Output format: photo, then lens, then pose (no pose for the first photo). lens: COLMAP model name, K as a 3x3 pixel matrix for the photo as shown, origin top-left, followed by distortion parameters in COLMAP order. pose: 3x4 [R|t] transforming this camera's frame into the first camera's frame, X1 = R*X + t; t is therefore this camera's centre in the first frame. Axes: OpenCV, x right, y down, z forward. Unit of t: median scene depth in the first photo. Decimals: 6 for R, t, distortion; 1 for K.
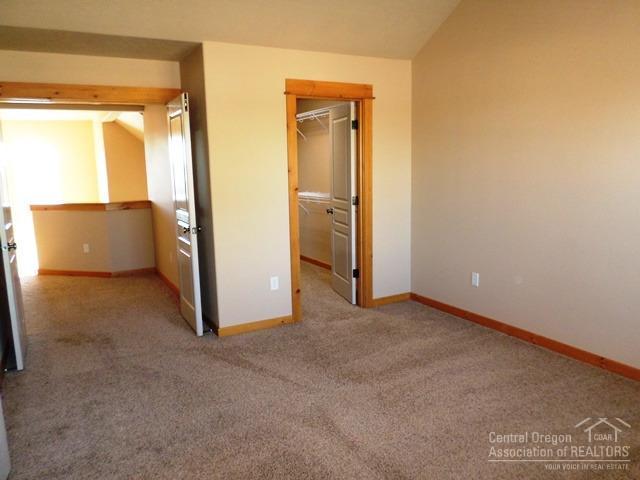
lens RADIAL K [[483.4, 0, 320.7], [0, 483.4, 241.3], [0, 0, 1]] dist [-0.022656, -0.001864]
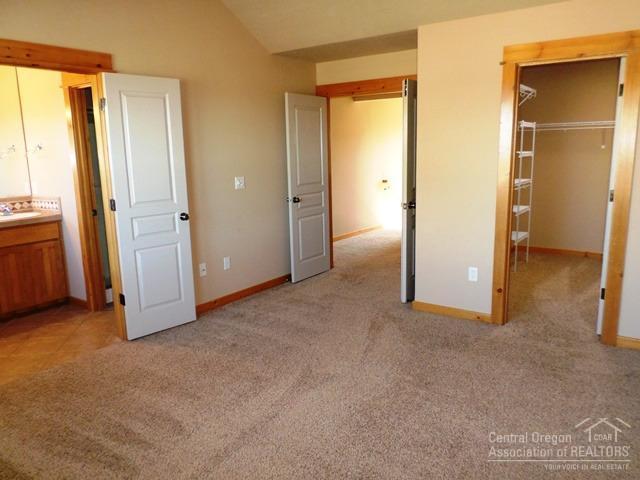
lens RADIAL K [[483.4, 0, 320.6], [0, 483.4, 239.3], [0, 0, 1]] dist [-0.022656, -0.001864]
pose [[0.421727, 0.180938, -0.888486, 0.649710], [-0.130907, 0.981771, 0.137799, -0.074506], [0.897224, 0.058195, 0.437725, 0.360060]]
